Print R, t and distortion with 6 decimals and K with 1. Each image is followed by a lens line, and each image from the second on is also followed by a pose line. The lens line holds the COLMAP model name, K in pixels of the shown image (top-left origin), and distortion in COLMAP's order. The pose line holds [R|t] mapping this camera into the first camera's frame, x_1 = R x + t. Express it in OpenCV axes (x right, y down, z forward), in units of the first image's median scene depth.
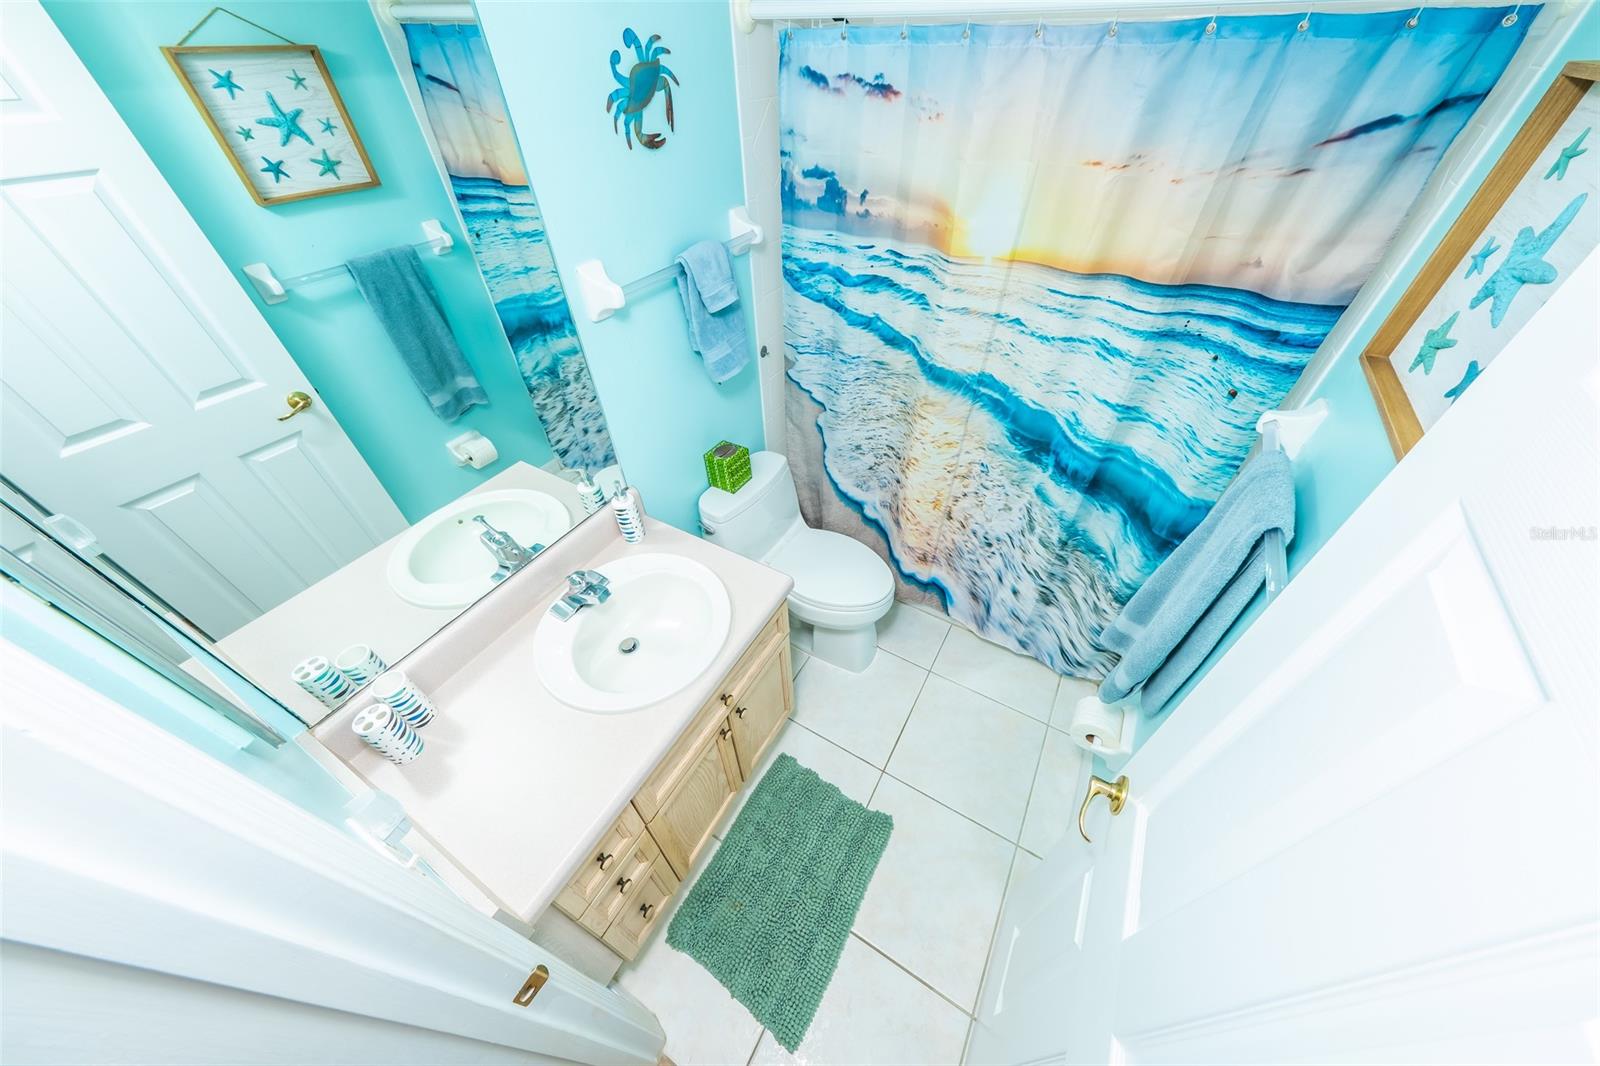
lens RADIAL K [[537.0, 0, 808.2], [0, 537.0, 526.7], [0, 0, 1]] dist [0.023702, -0.004089]
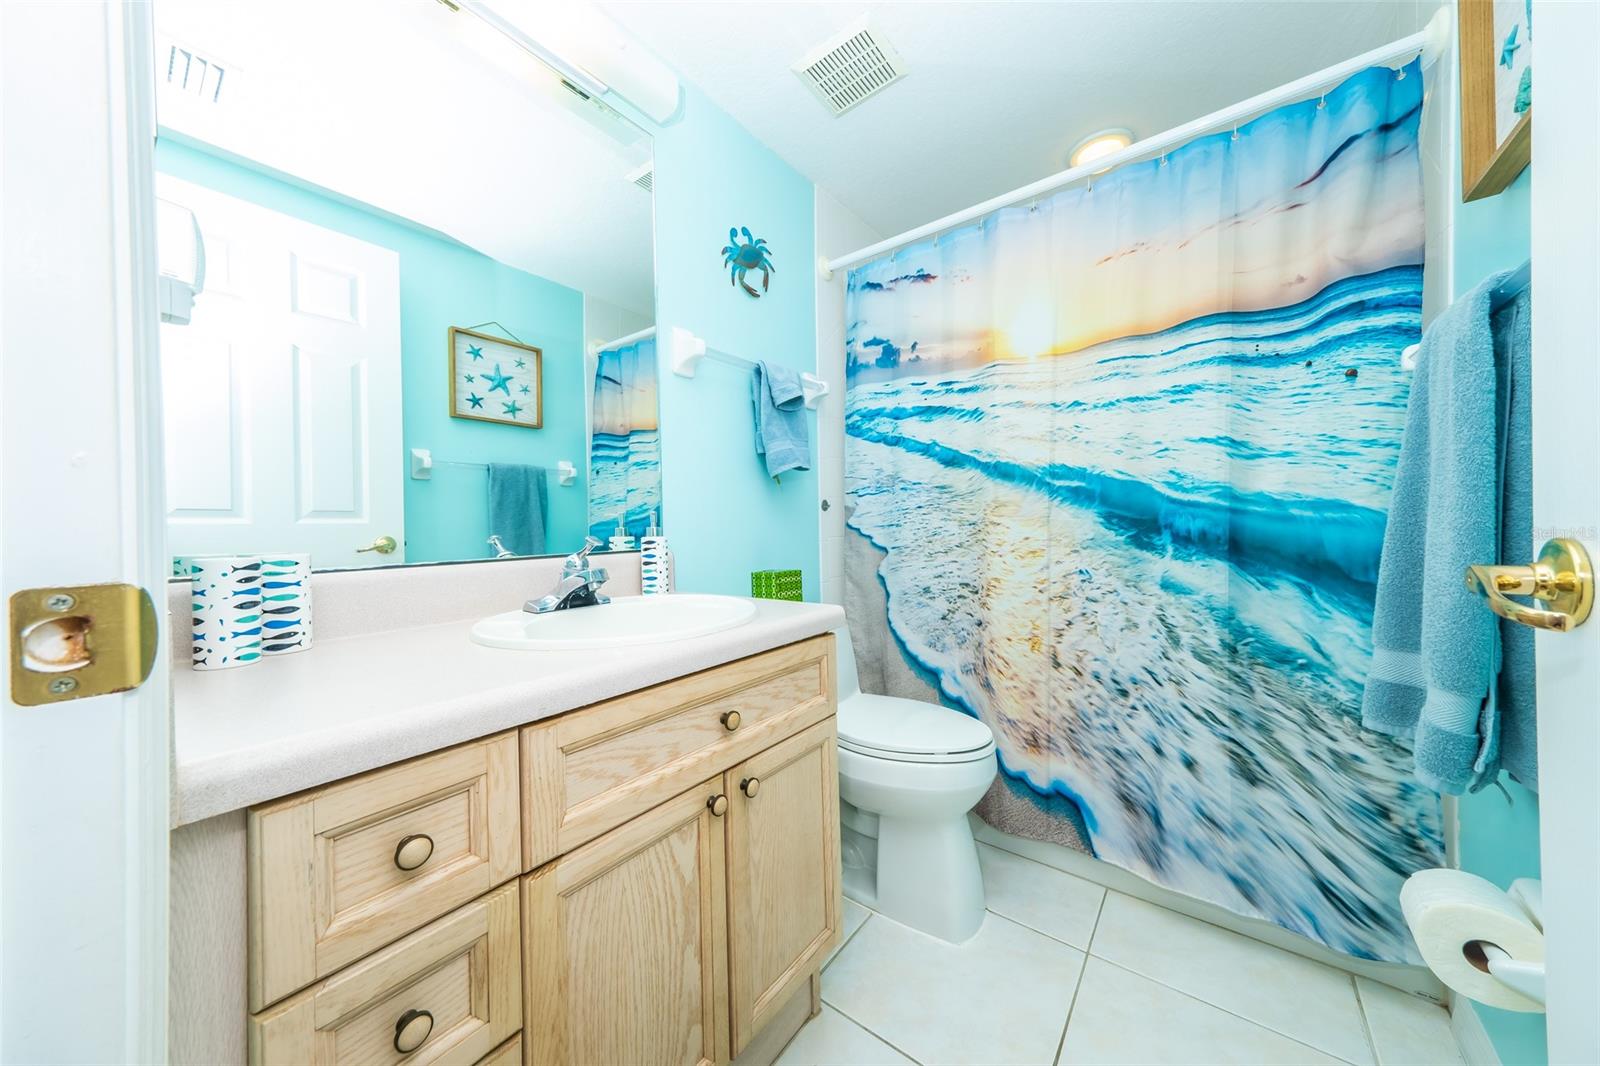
lens RADIAL K [[537.0, 0, 808.2], [0, 537.0, 526.7], [0, 0, 1]] dist [0.023702, -0.004089]
pose [[0.992913, -0.006115, -0.118686, 0.007152], [-0.075884, 0.735966, -0.672752, 0.441073], [0.091463, 0.676991, 0.730286, 0.321900]]
